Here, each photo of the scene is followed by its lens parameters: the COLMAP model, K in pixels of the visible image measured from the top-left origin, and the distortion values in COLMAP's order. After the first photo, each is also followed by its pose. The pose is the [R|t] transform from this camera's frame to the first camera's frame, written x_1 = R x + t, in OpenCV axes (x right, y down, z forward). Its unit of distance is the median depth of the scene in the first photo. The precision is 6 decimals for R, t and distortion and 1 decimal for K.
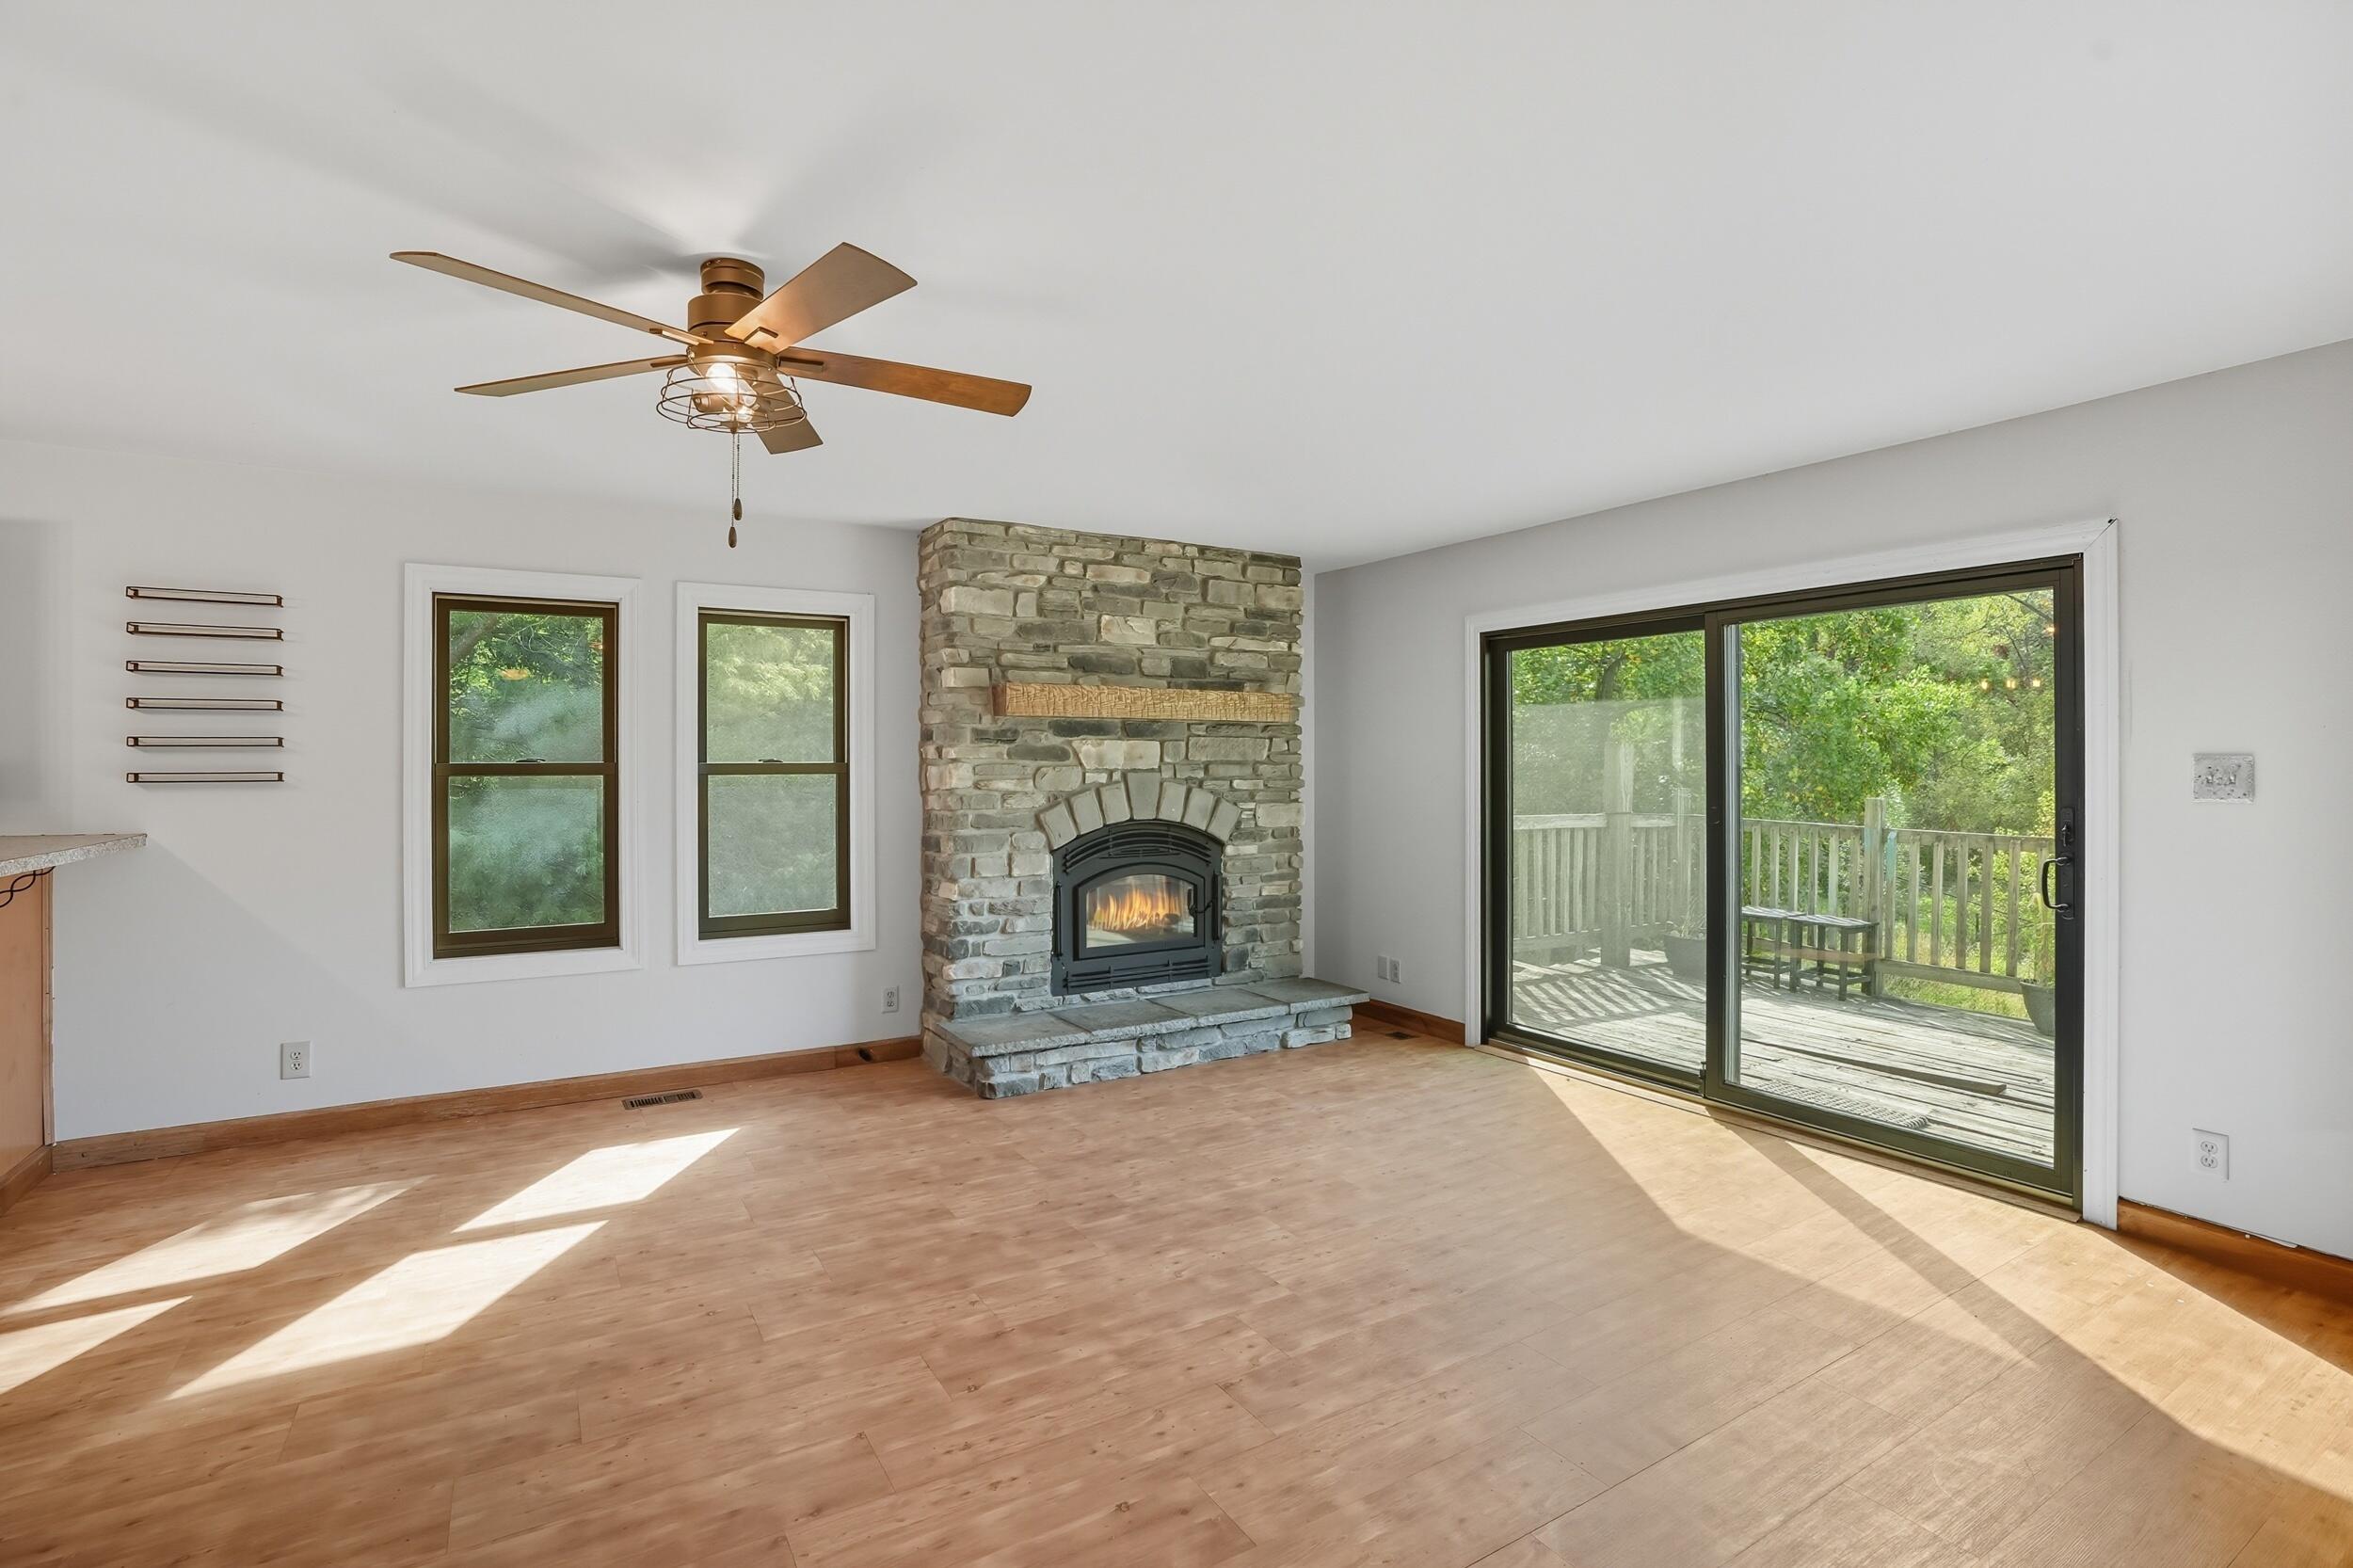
lens RADIAL K [[1108.2, 0, 1168.9], [0, 1108.2, 764.4], [0, 0, 1]] dist [-0.064139, 0.032499]
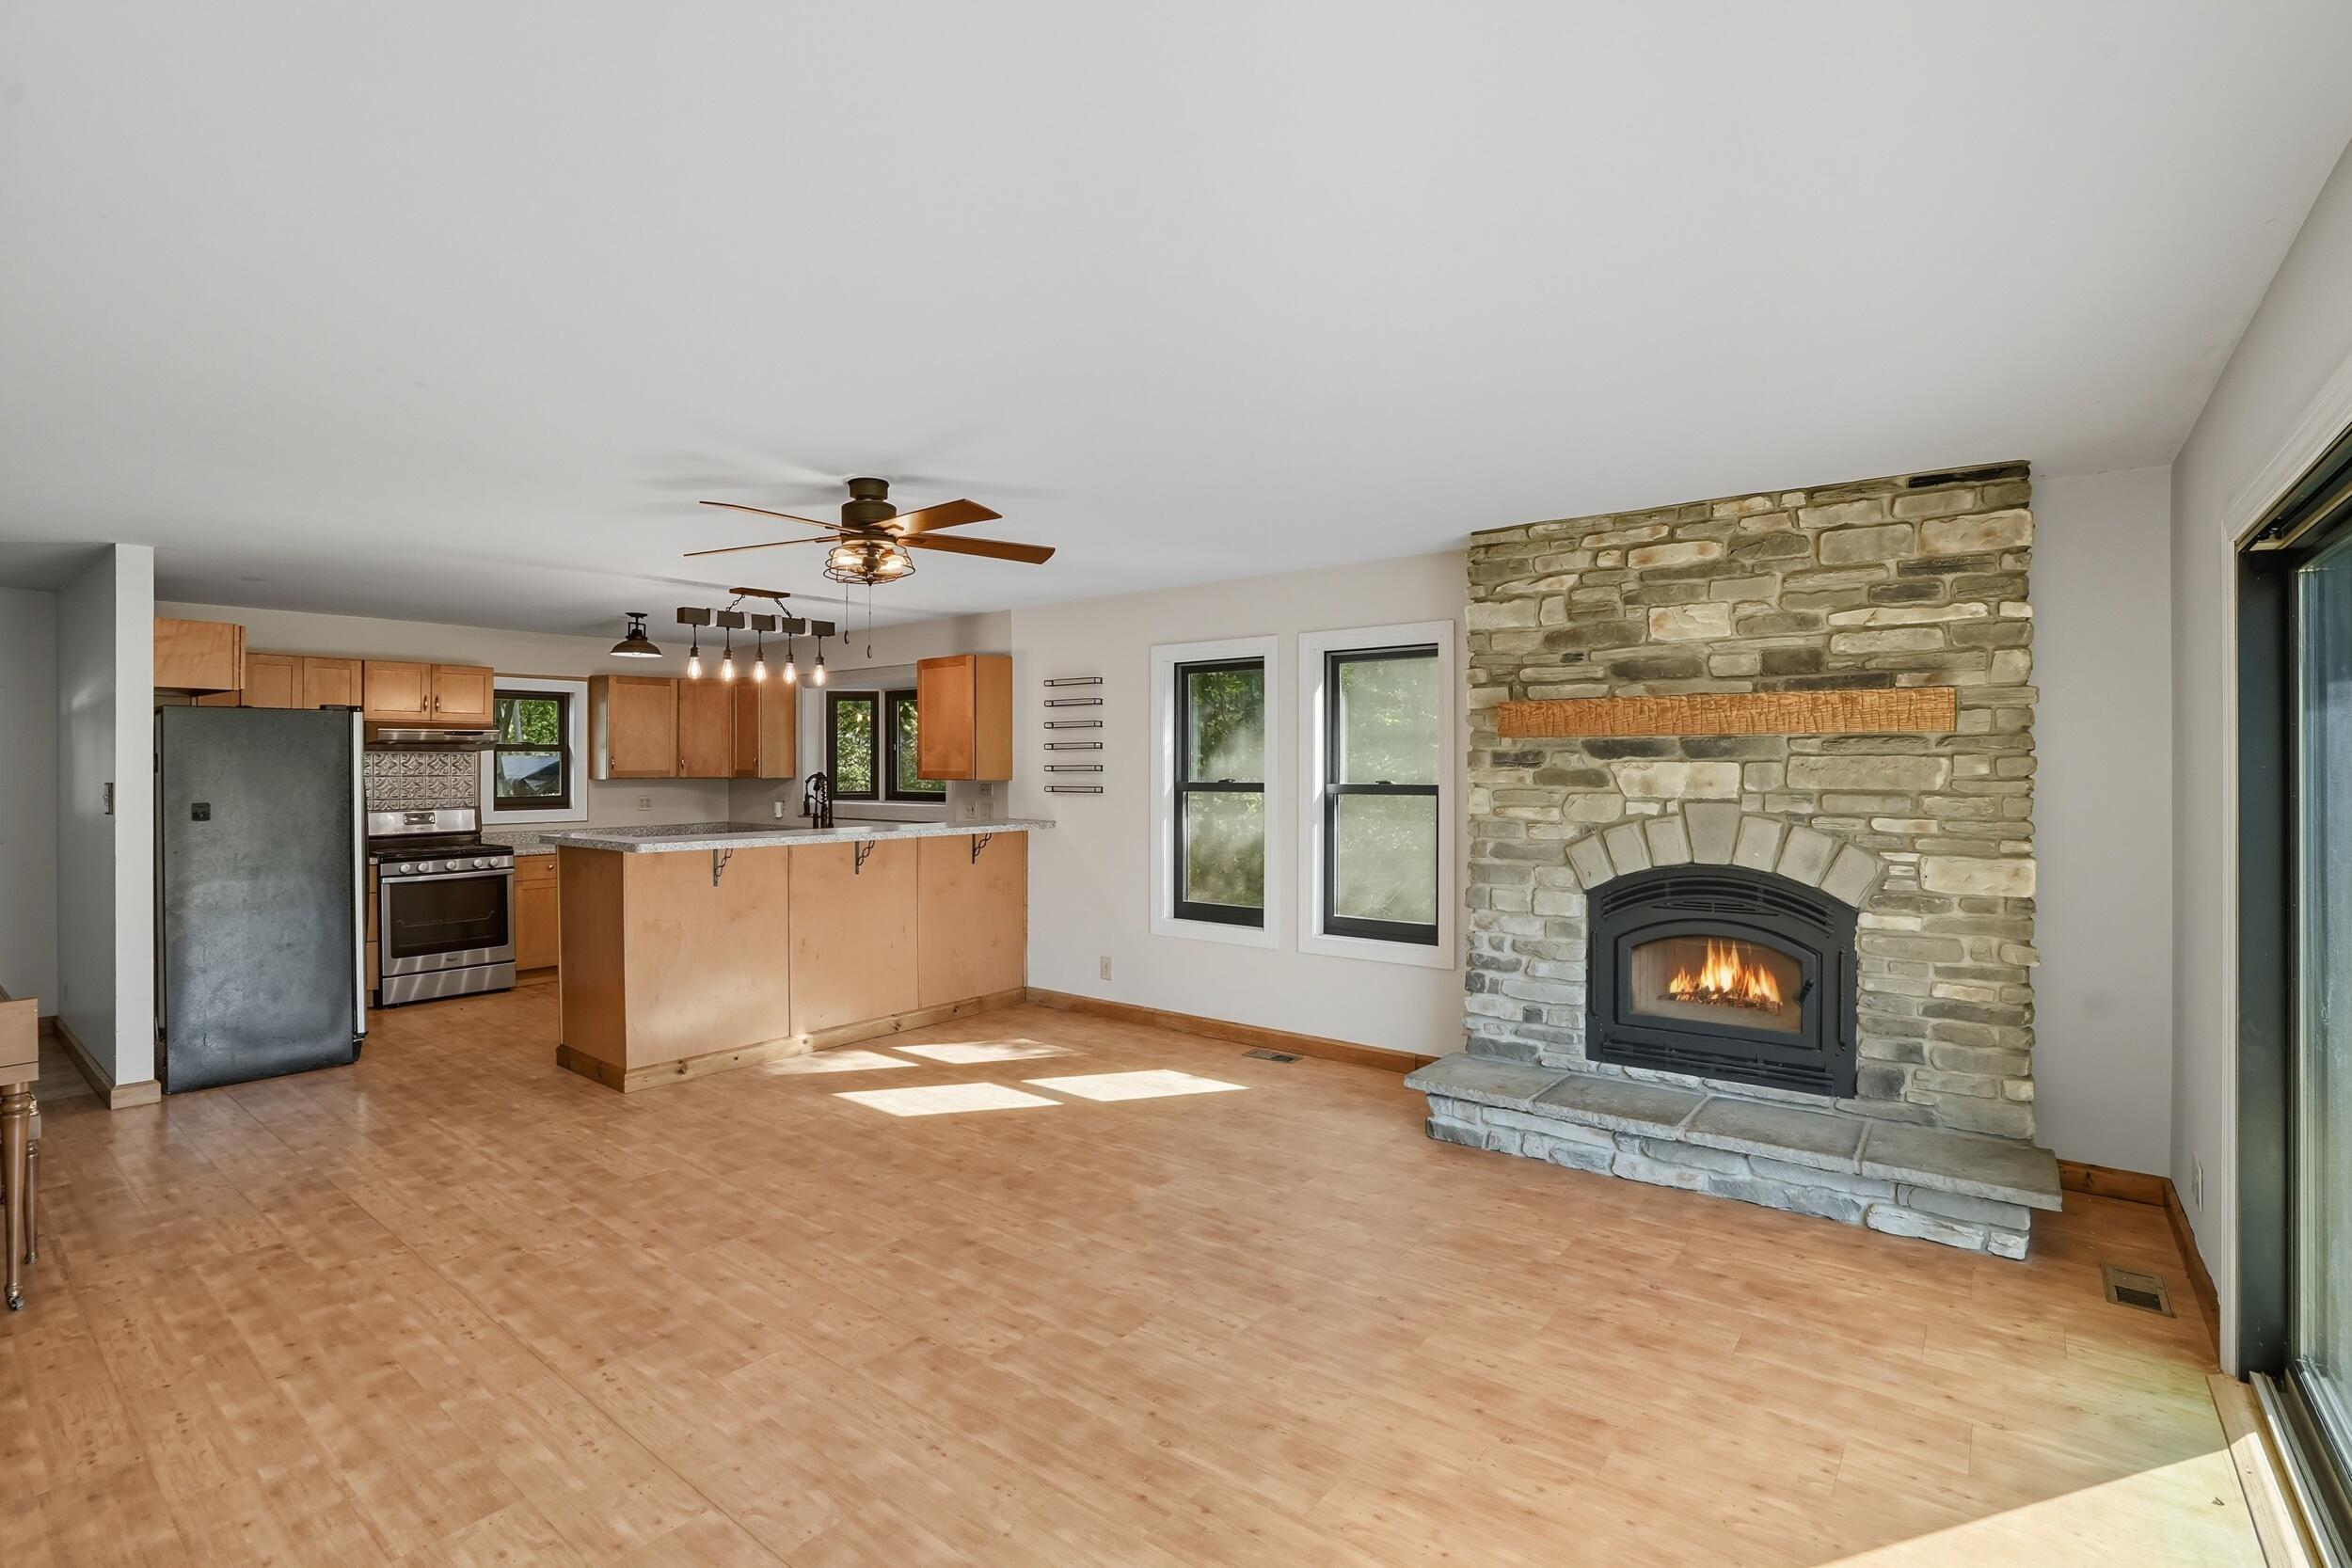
lens RADIAL K [[1107.7, 0, 1168.4], [0, 1107.7, 764.4], [0, 0, 1]] dist [-0.064139, 0.032499]
pose [[0.351643, 0.000278, -0.936134, 0.594216], [-0.000379, 1.000000, 0.000154, -0.021167], [0.936134, 0.000300, 0.351643, 0.402605]]
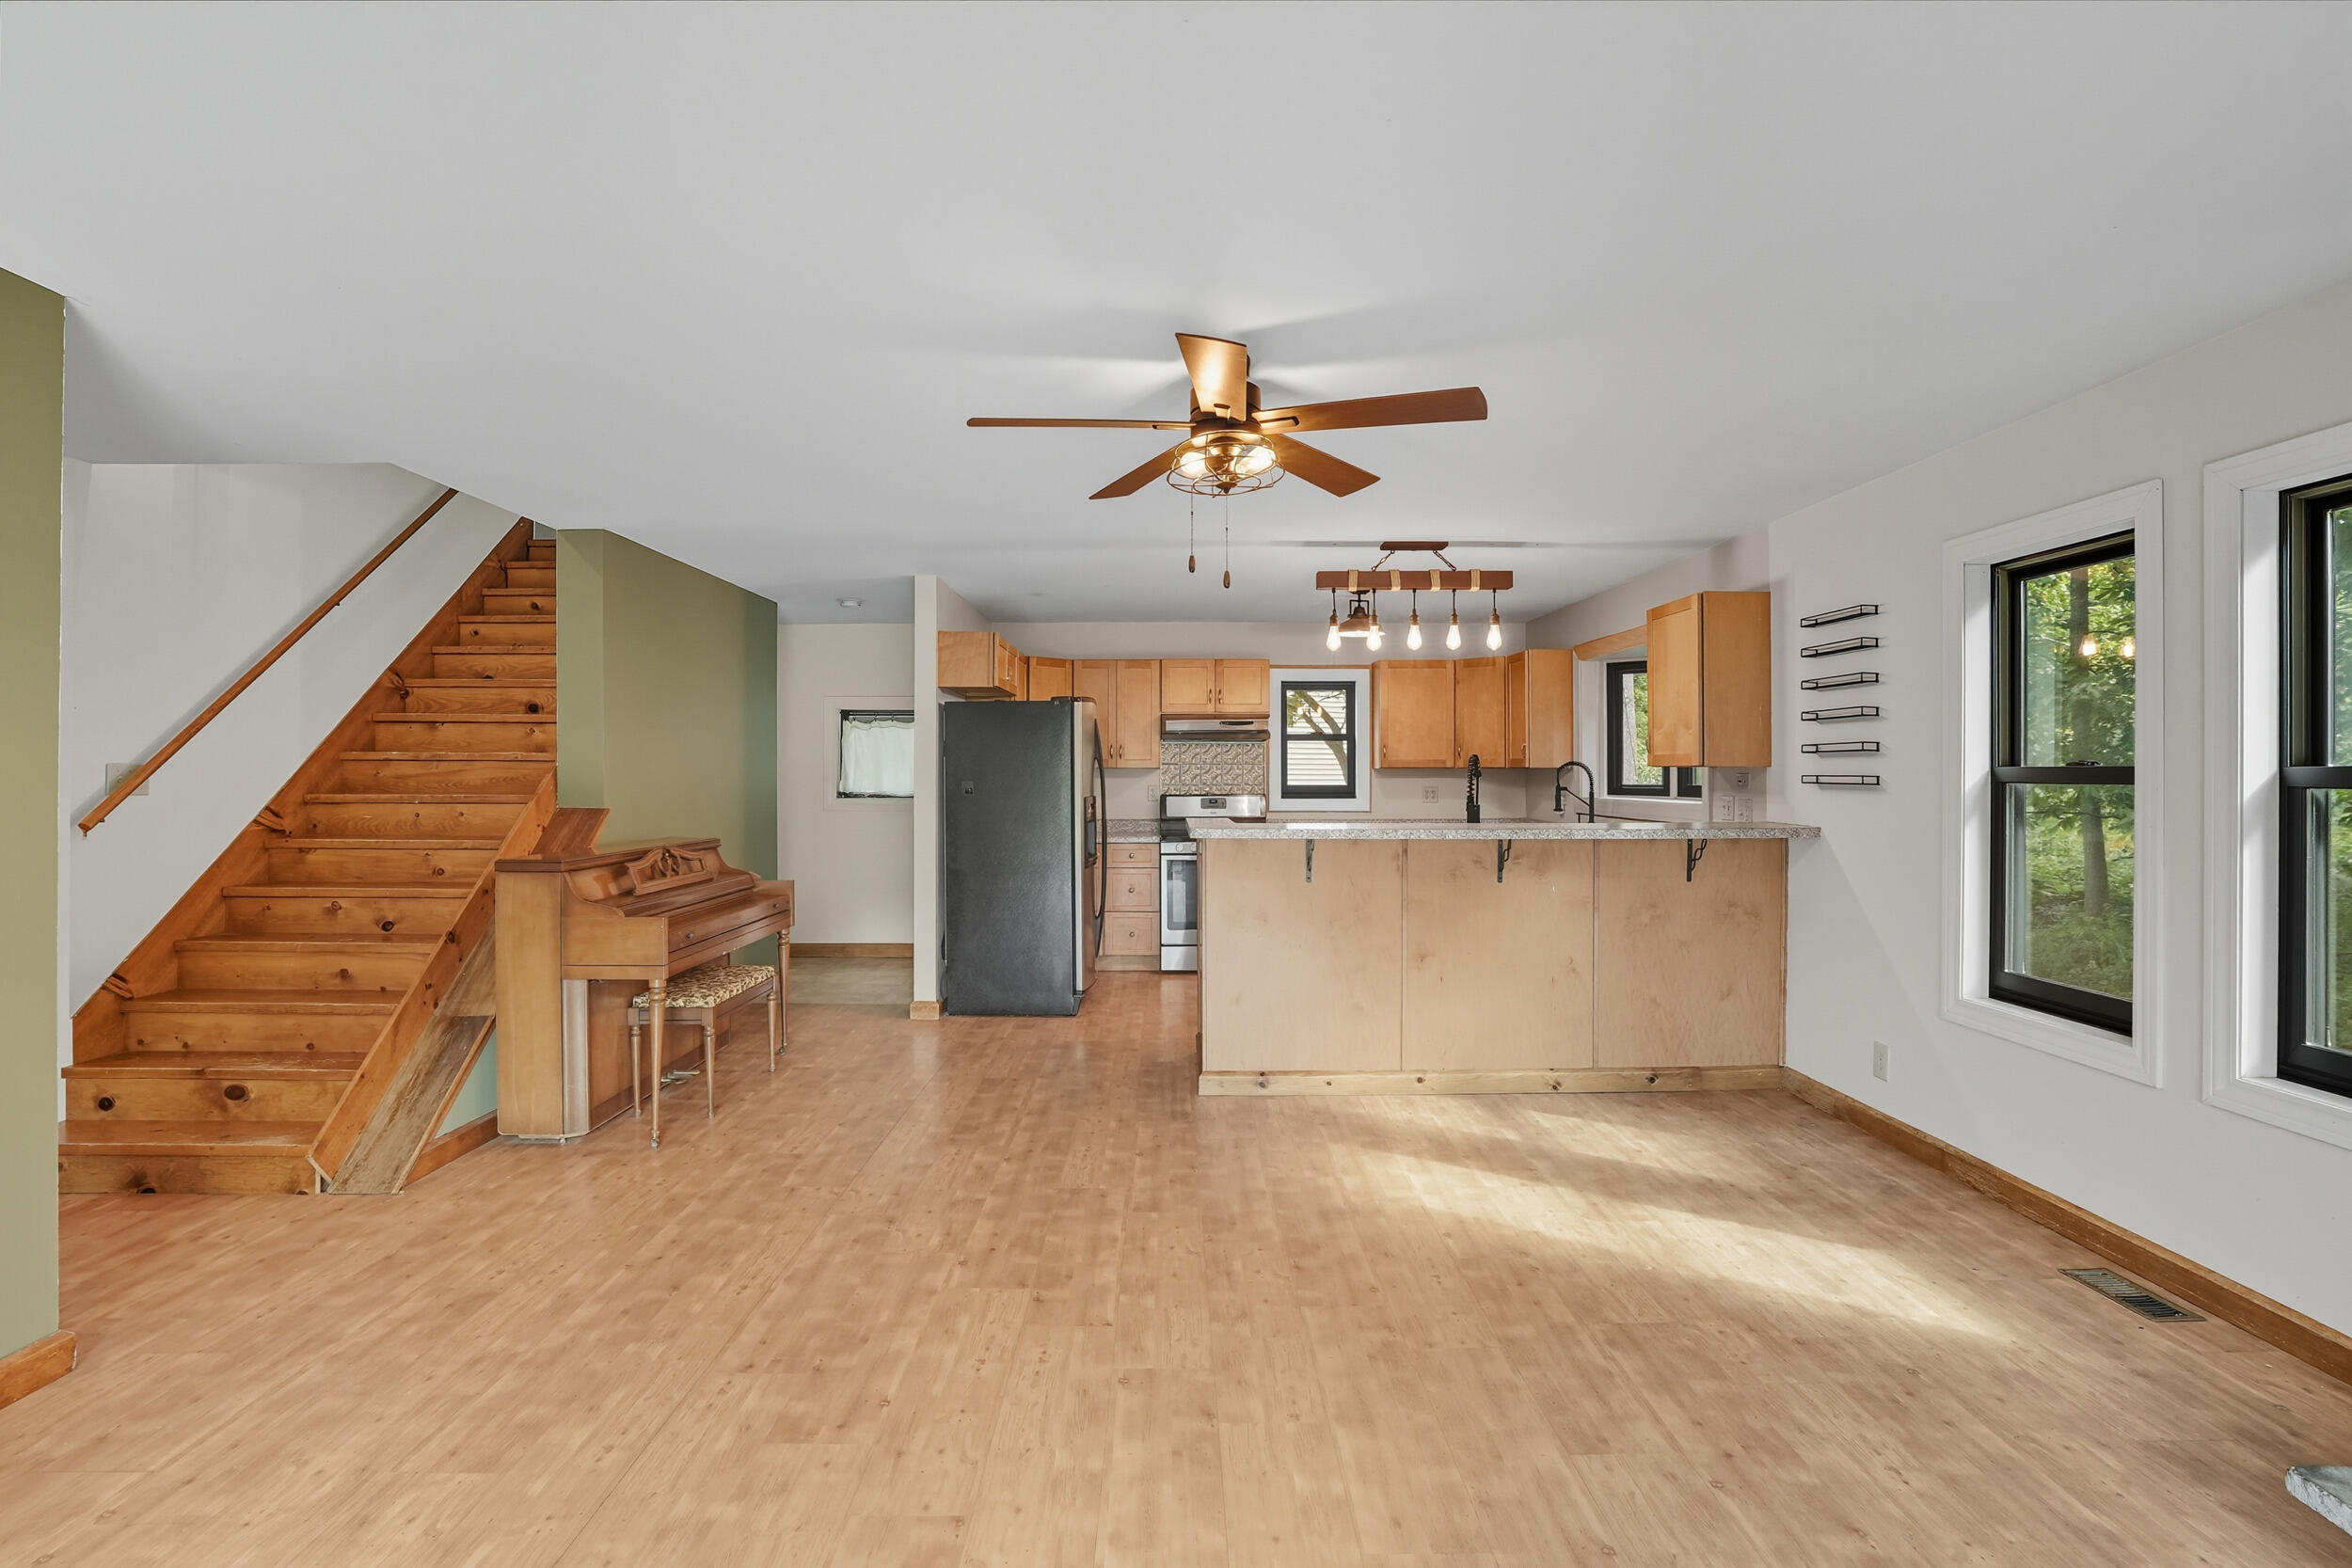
lens RADIAL K [[1131.7, 0, 1176.0], [0, 1131.7, 784.0], [0, 0, 1]] dist [-0.066069, 0.033078]
pose [[-0.507764, 0.012827, -0.861400, 0.330352], [0.000028, 0.999889, 0.014872, -0.001356], [0.861496, 0.007528, -0.507709, 0.753037]]
